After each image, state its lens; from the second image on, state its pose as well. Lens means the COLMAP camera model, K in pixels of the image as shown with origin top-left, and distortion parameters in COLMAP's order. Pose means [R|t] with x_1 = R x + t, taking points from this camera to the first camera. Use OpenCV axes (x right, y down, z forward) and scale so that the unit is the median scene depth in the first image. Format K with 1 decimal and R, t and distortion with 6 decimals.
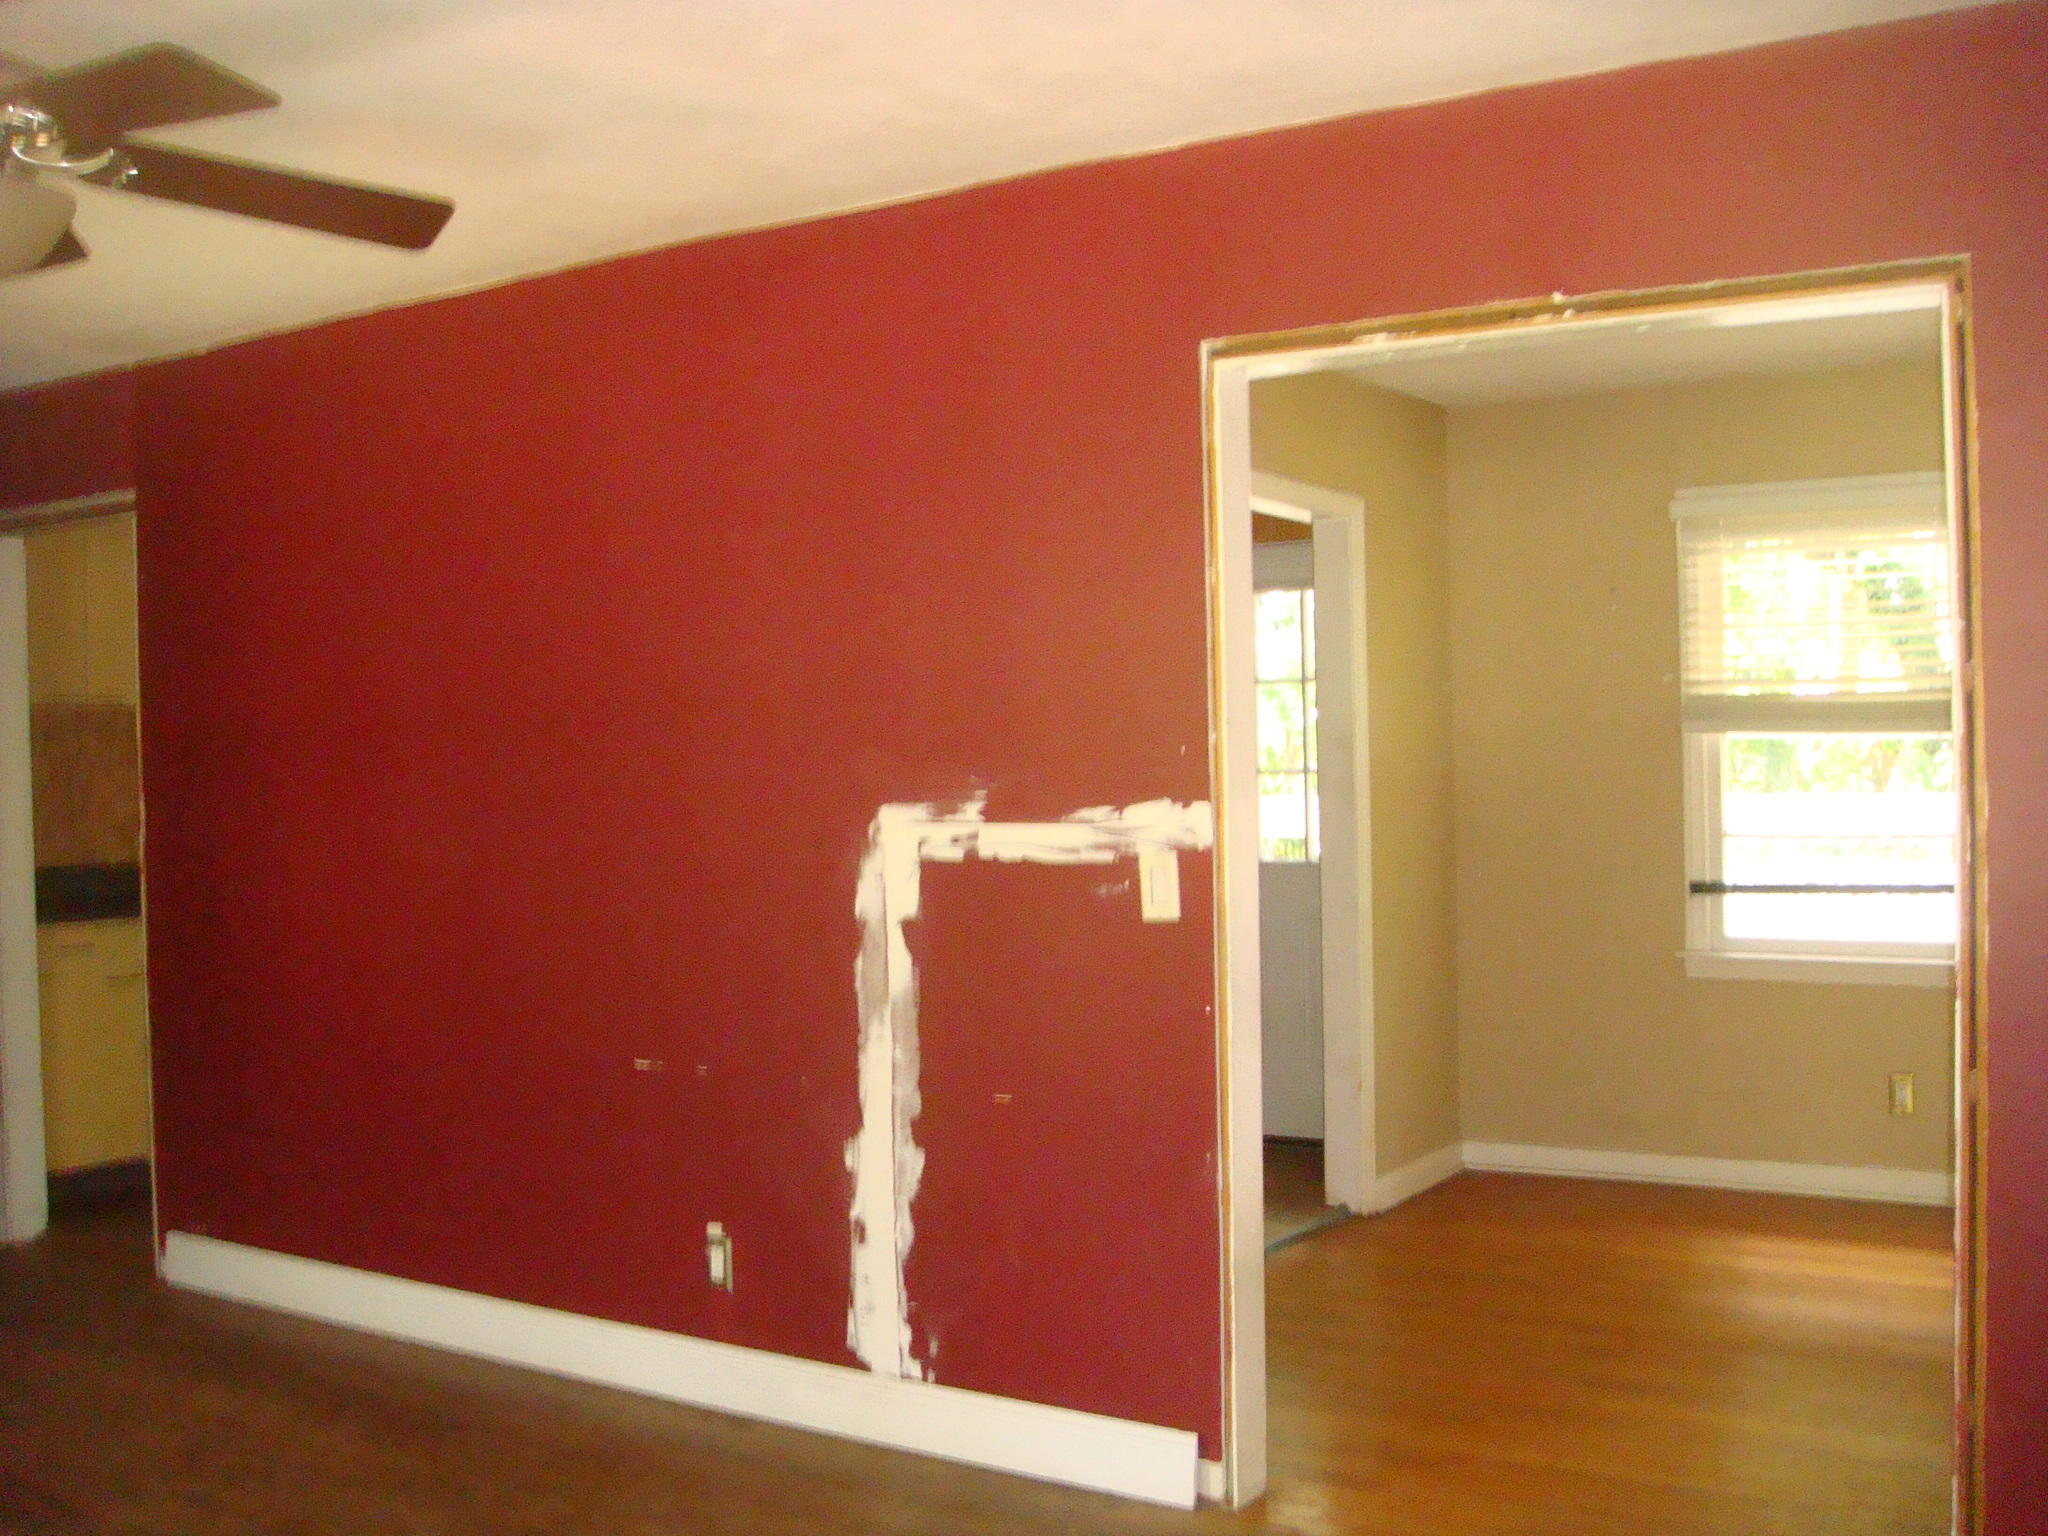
lens RADIAL K [[2130.5, 0, 1016.3], [0, 2130.5, 769.7], [0, 0, 1]] dist [-0.154860, 0.000000]
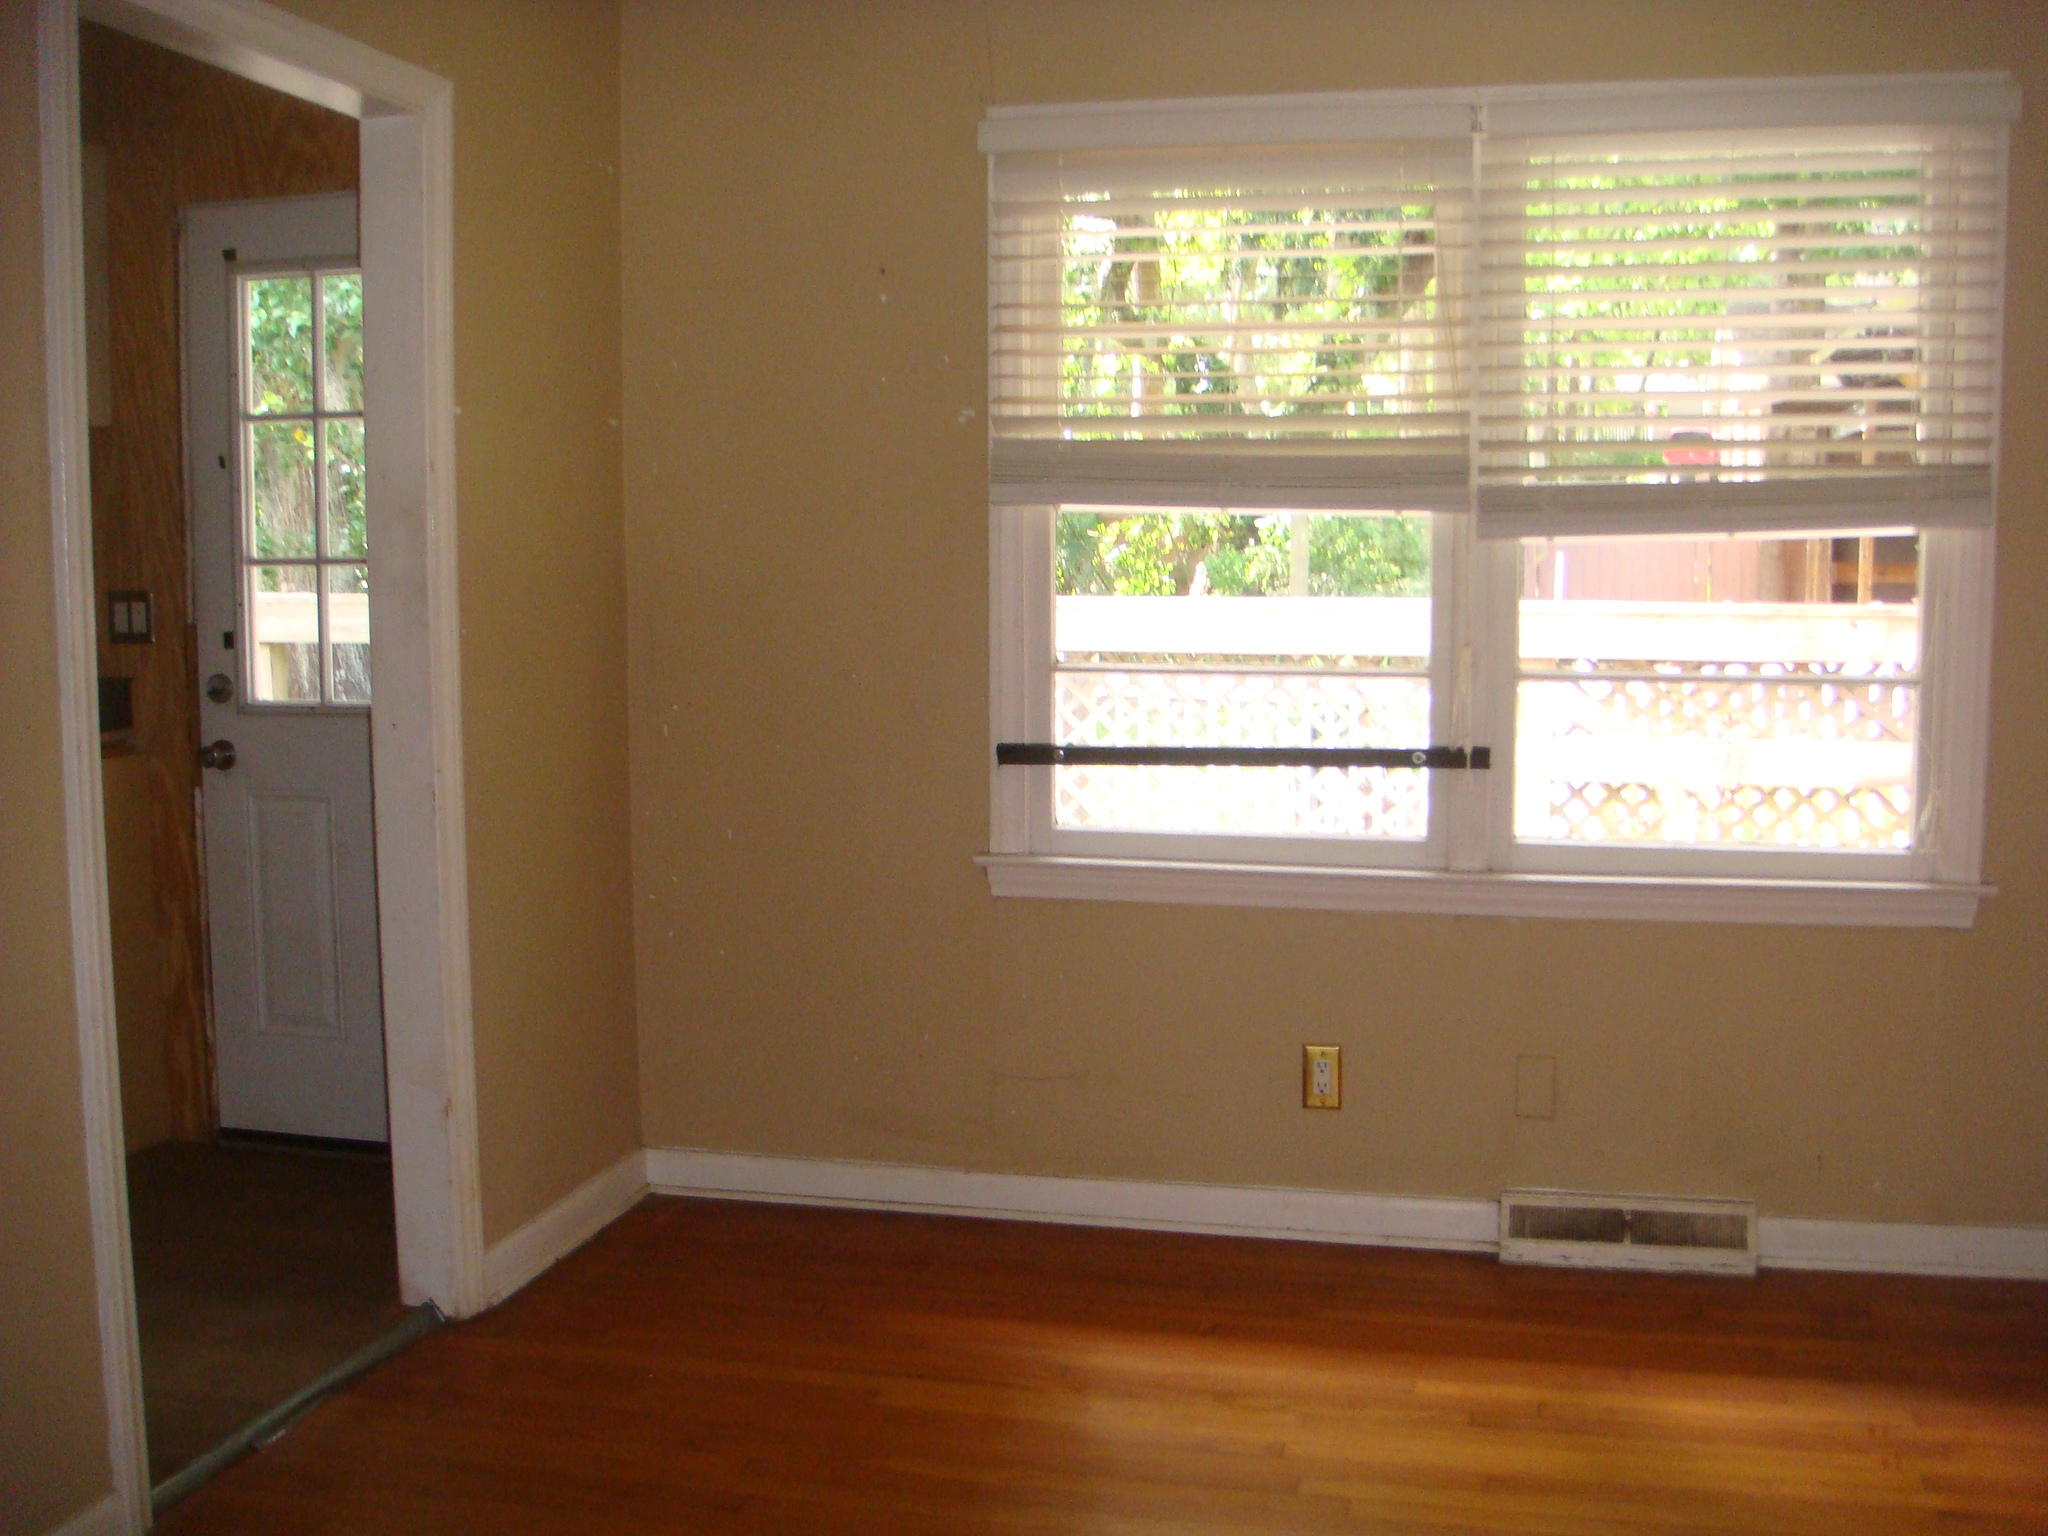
lens RADIAL K [[2130.5, 0, 1024.6], [0, 2130.5, 768.1], [0, 0, 1]] dist [-0.154860, 0.000000]
pose [[0.942157, -0.018380, 0.334666, 0.096365], [-0.014686, 0.995273, 0.096003, -0.000412], [-0.334849, -0.095365, 0.937434, 0.332447]]
